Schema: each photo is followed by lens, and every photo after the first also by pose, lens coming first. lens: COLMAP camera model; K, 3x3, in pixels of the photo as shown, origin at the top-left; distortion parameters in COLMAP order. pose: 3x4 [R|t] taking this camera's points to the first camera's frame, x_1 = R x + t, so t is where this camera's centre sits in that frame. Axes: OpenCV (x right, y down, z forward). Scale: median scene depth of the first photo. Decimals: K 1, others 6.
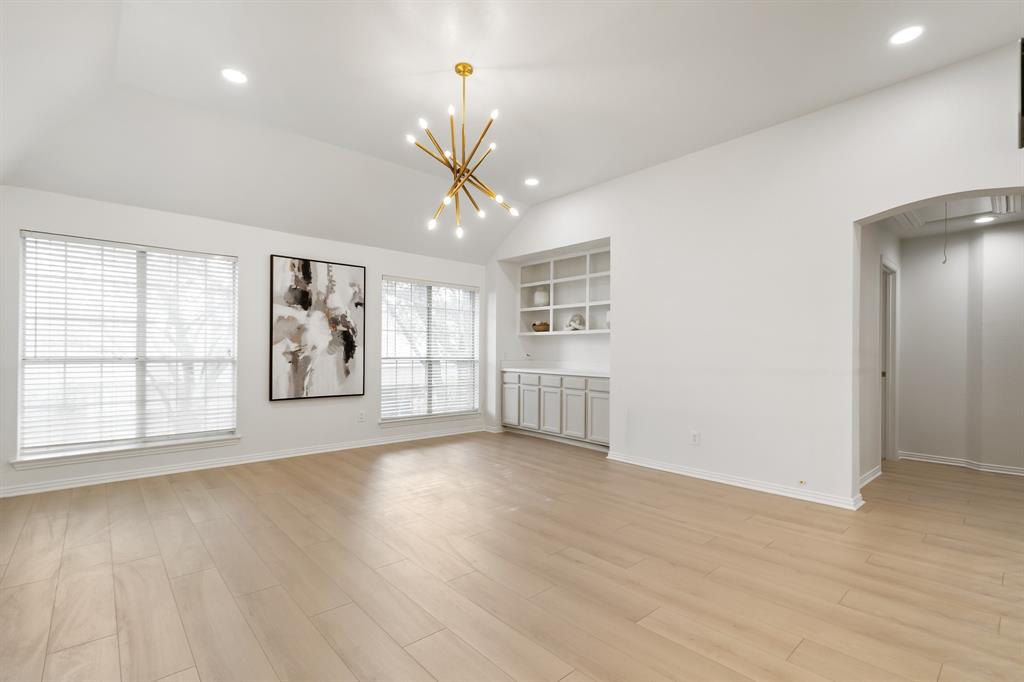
lens RADIAL K [[466.4, 0, 506.7], [0, 466.4, 345.6], [0, 0, 1]] dist [-0.000373, 0.000251]
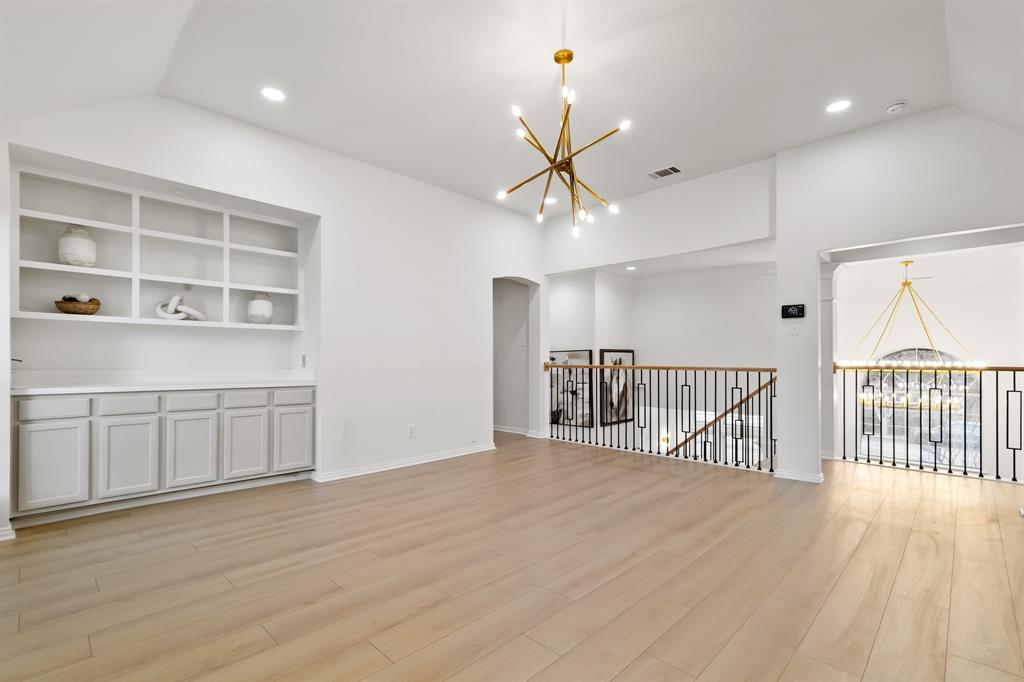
lens RADIAL K [[466.4, 0, 506.5], [0, 466.4, 351.4], [0, 0, 1]] dist [-0.000373, 0.000251]
pose [[-0.077048, 0.005326, 0.997013, -0.536423], [-0.020610, 0.999764, -0.006933, 0.006131], [-0.996814, -0.021082, -0.076920, 0.618910]]
